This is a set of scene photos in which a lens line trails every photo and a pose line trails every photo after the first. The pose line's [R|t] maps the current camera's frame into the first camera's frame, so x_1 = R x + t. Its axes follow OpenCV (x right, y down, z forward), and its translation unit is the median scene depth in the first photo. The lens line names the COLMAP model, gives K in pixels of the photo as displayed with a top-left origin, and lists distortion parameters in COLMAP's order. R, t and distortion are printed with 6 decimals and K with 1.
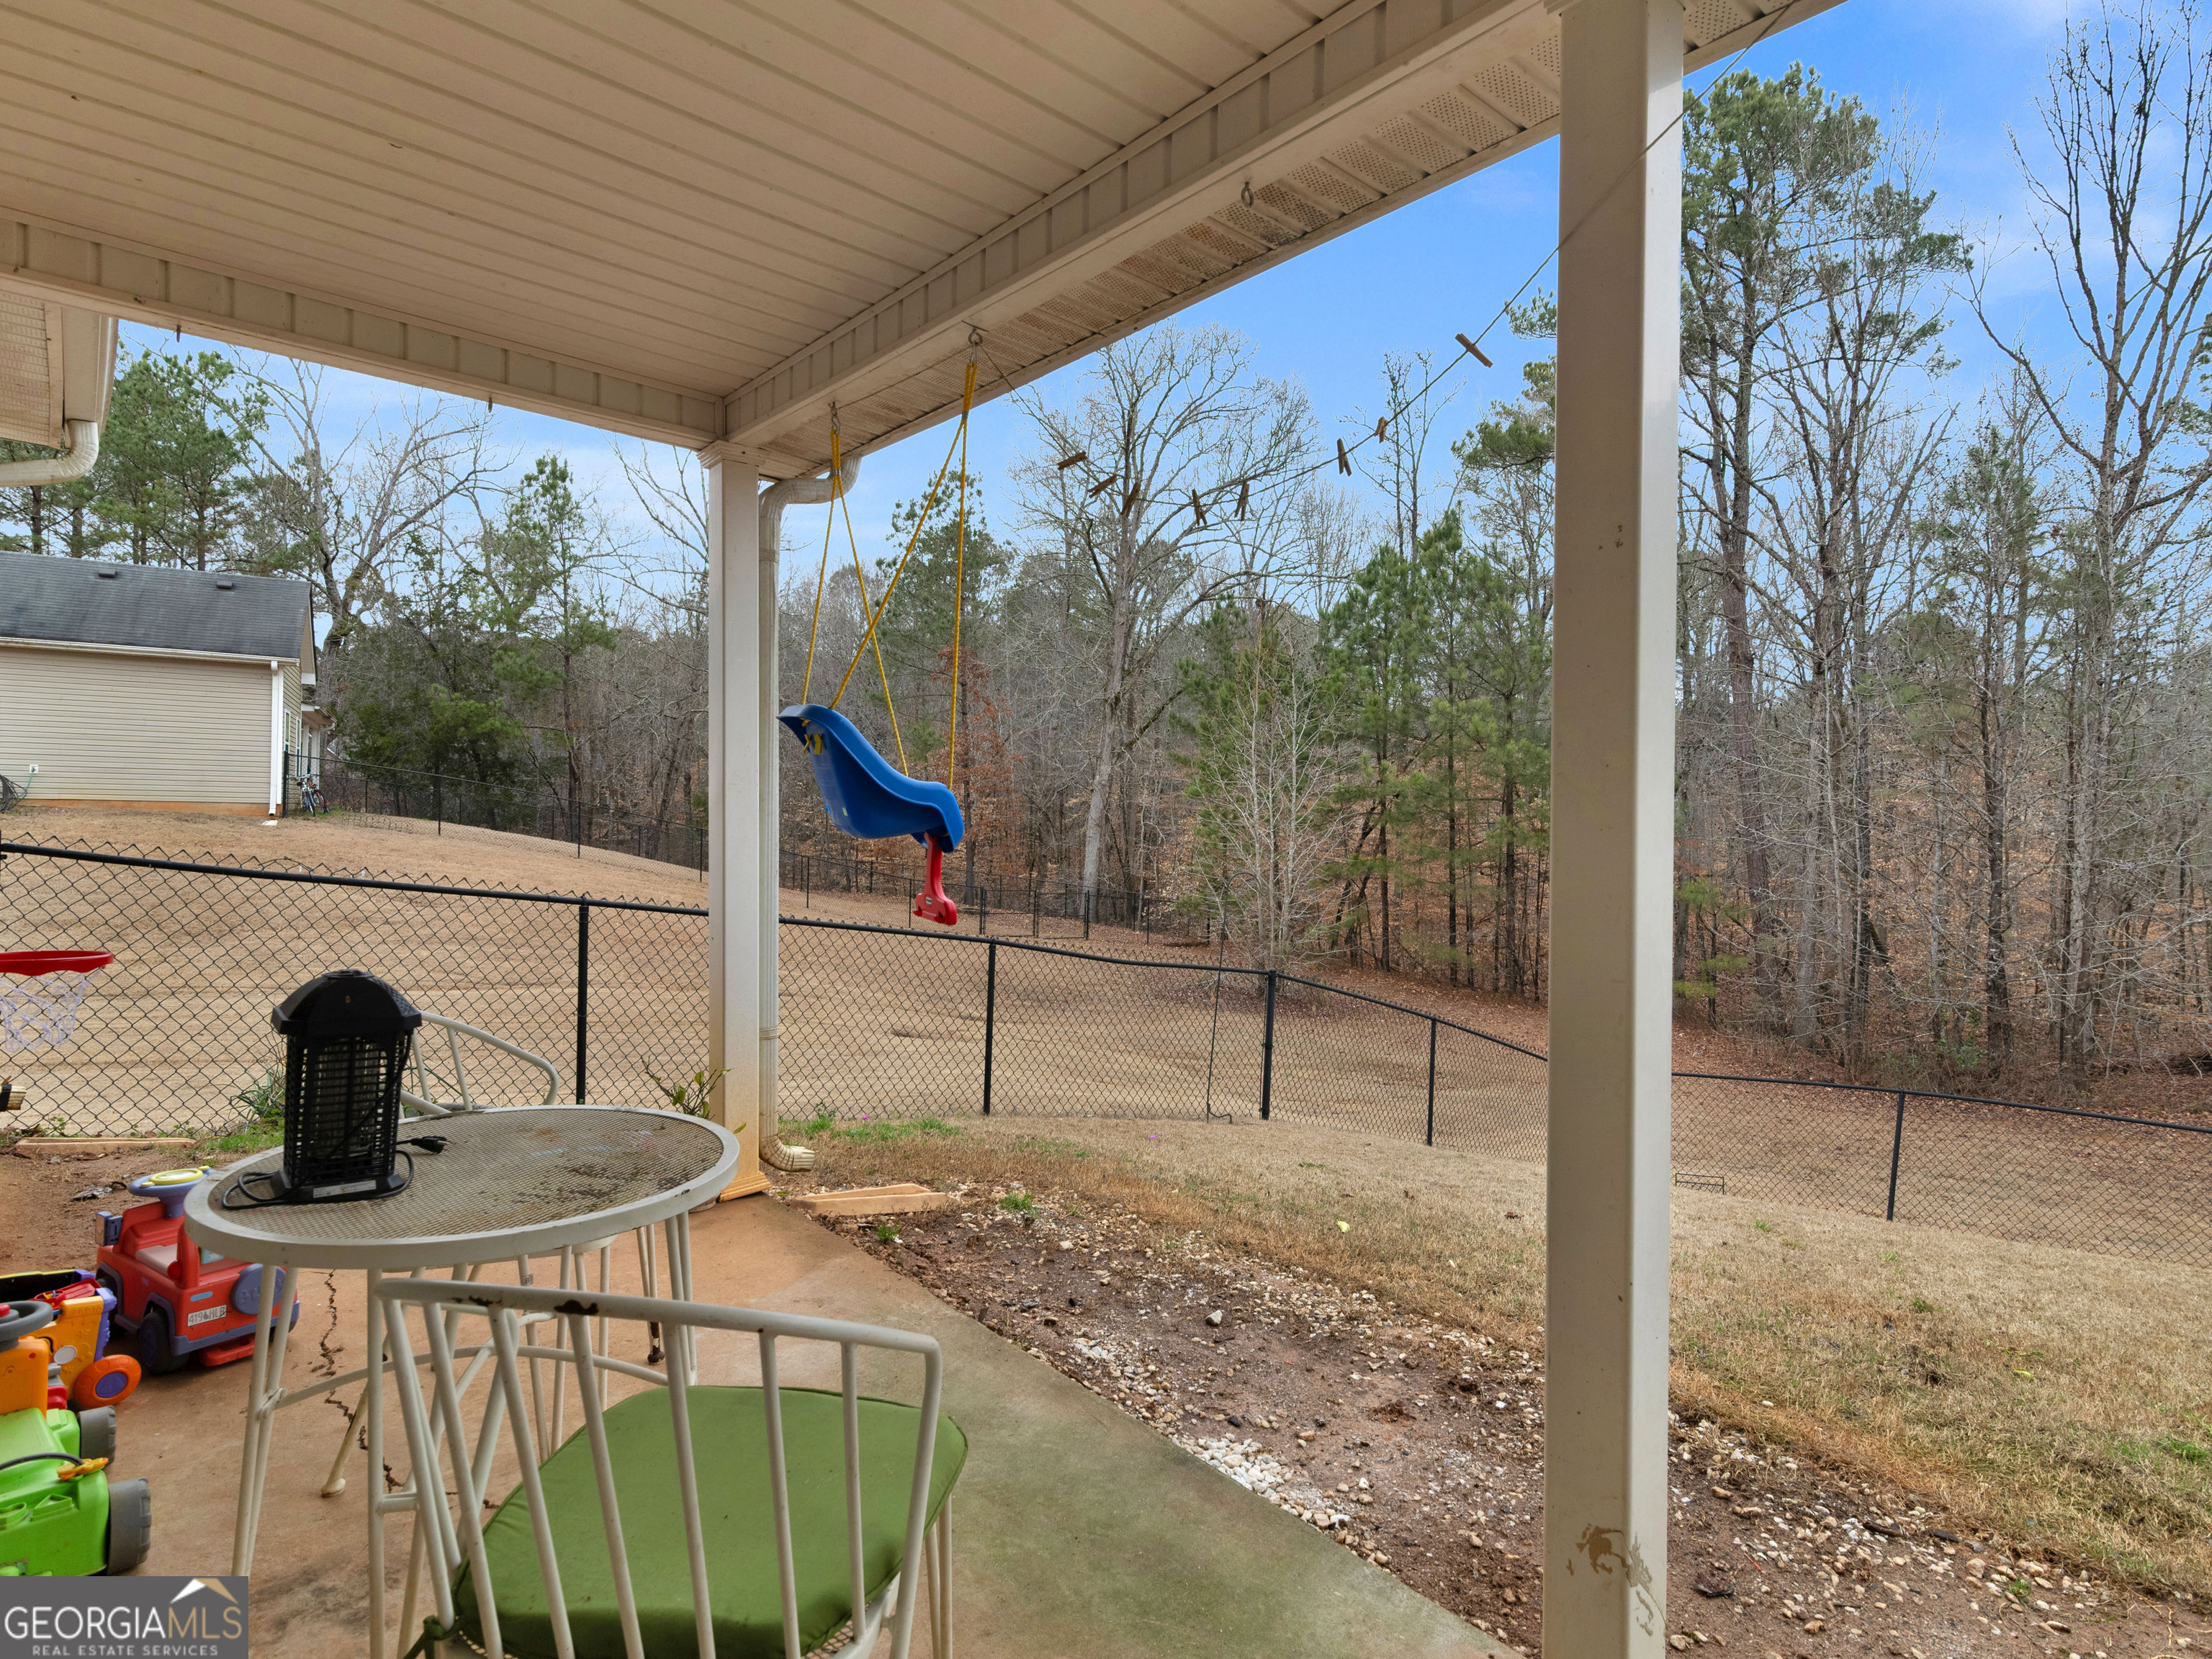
lens RADIAL K [[1088.3, 0, 1107.0], [0, 1088.3, 851.4], [0, 0, 1]] dist [0.005820, -0.000765]
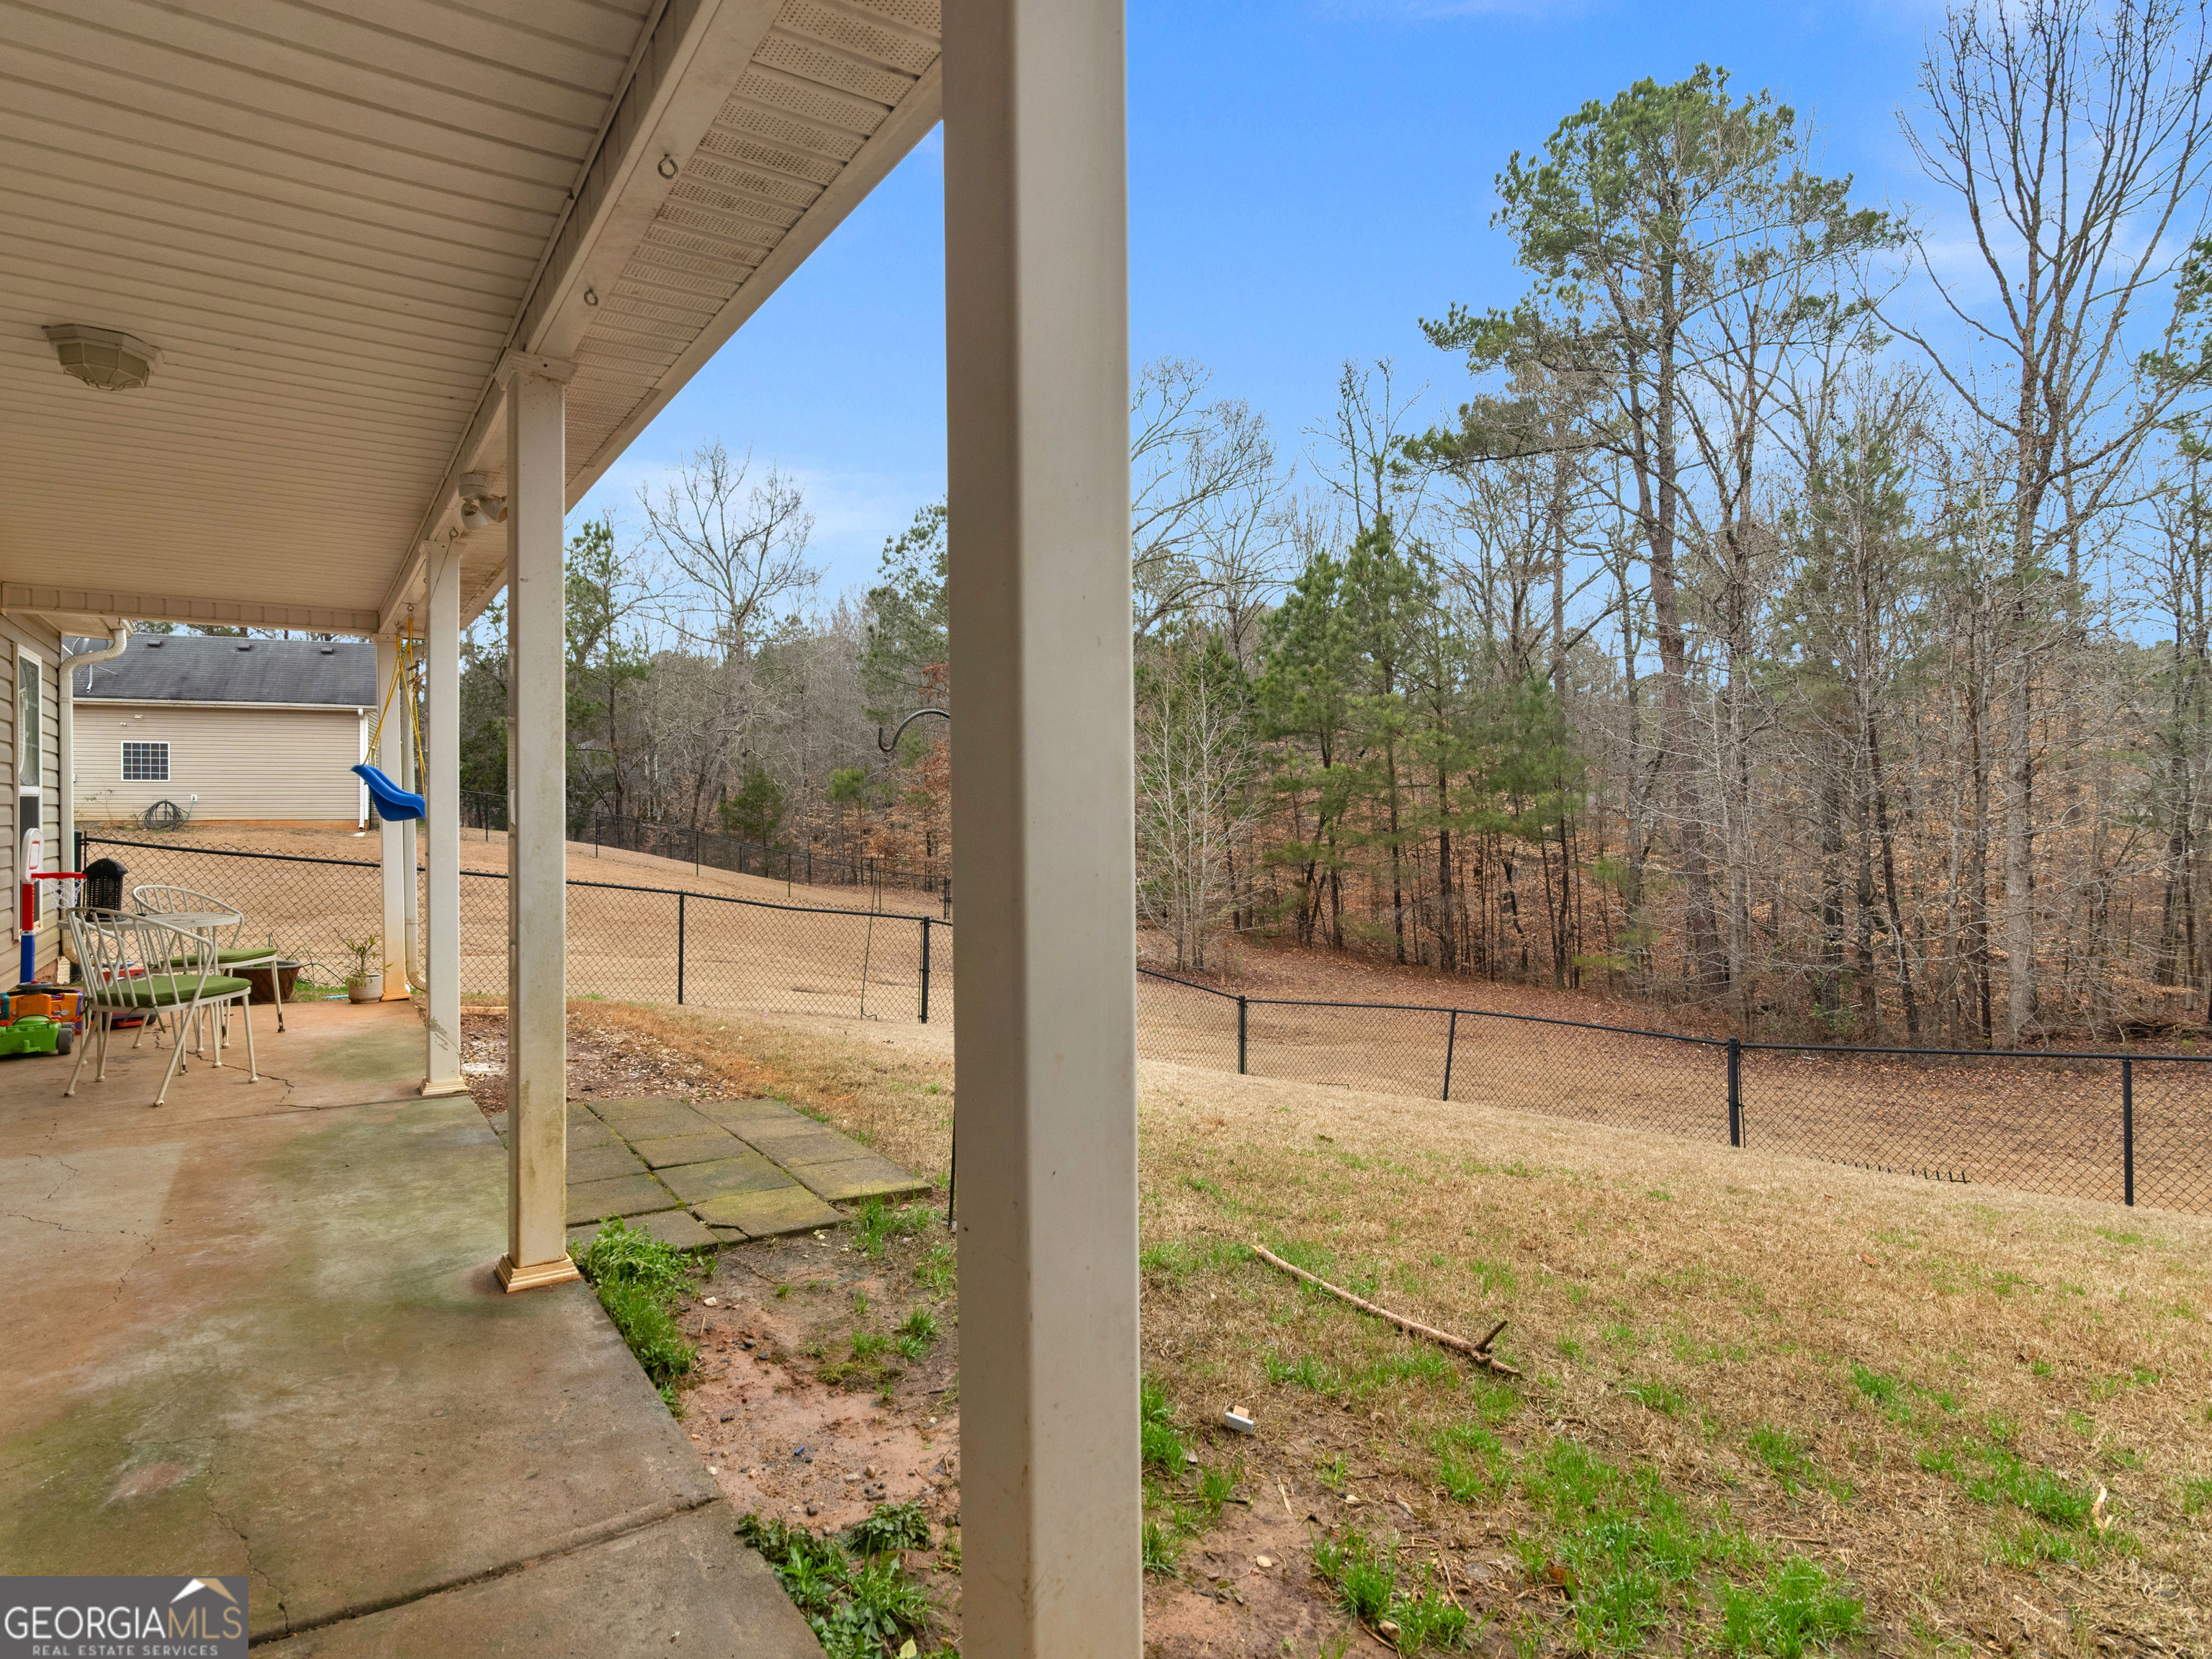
lens RADIAL K [[1134.6, 0, 1093.0], [0, 1134.6, 843.0], [0, 0, 1]] dist [0.000307, -0.000014]
pose [[0.989342, -0.023646, -0.143681, 0.192465], [0.022306, 0.999691, -0.010928, 0.012486], [0.143895, 0.007607, 0.989564, -0.135689]]
